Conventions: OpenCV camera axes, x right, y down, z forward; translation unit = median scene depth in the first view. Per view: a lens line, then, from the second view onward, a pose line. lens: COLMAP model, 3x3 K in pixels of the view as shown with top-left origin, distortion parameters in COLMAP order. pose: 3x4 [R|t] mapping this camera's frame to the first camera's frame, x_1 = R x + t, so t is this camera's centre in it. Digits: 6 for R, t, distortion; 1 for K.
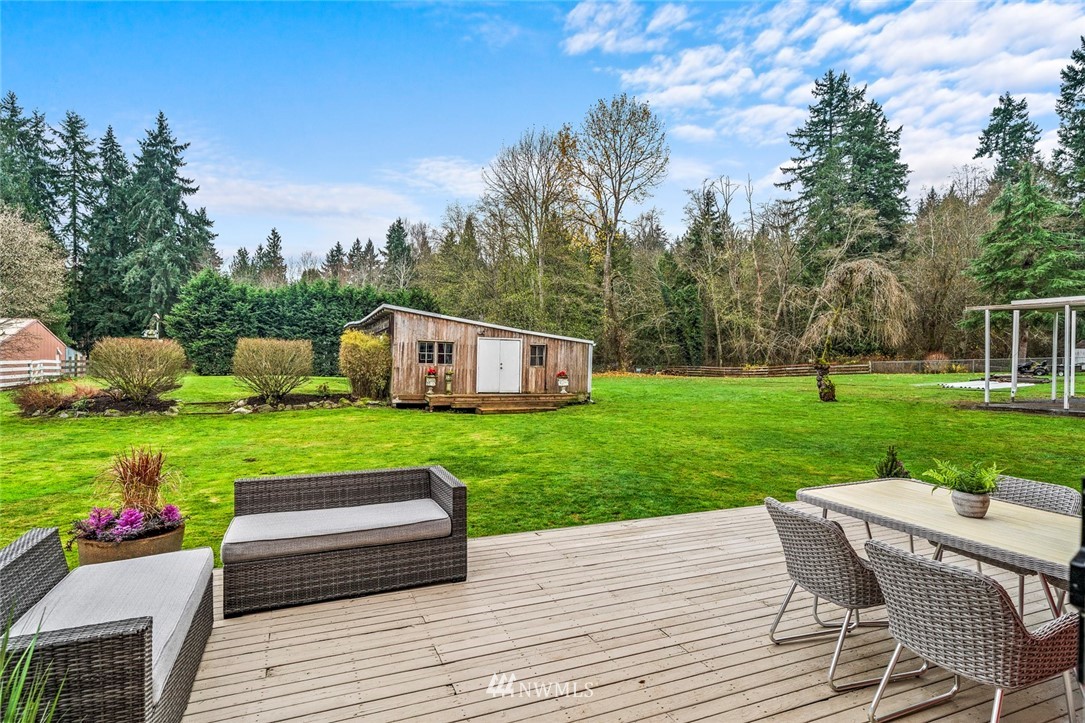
lens RADIAL K [[574.8, 0, 542.5], [0, 574.8, 361.5], [0, 0, 1]] dist [0.000023, 0.000054]
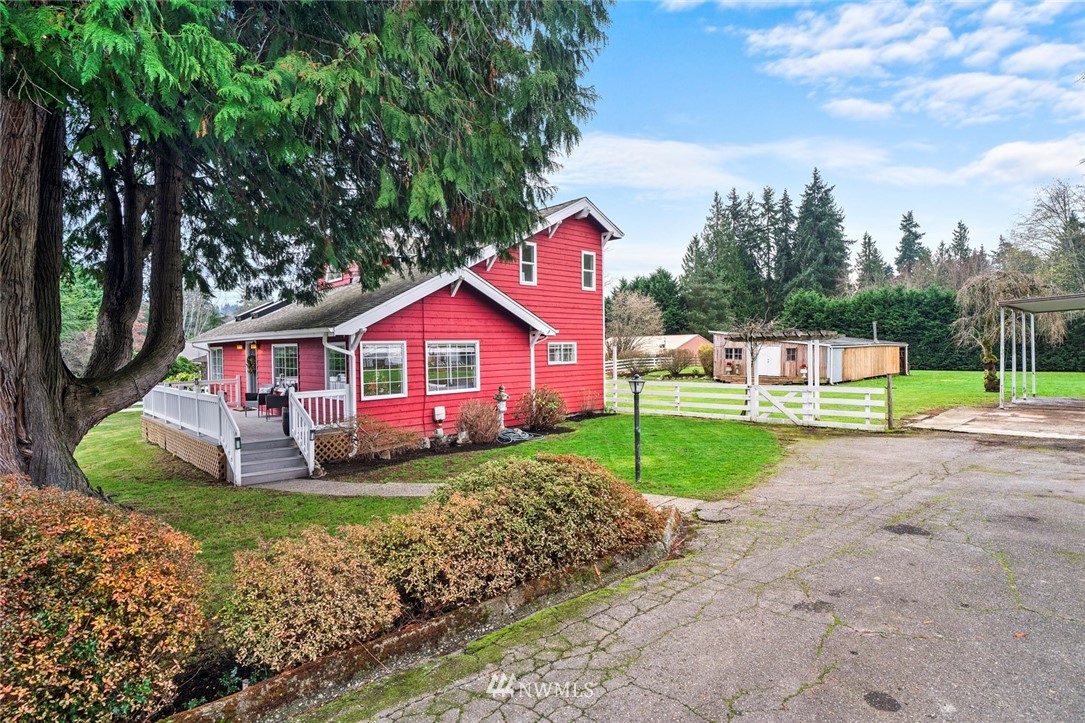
lens RADIAL K [[574.8, 0, 542.5], [0, 574.8, 361.5], [0, 0, 1]] dist [0.000023, 0.000054]
pose [[0.366262, 0.004355, -0.930502, 0.343877], [0.008181, 0.999935, 0.007900, -0.002376], [0.930476, -0.010506, 0.366202, -0.075958]]
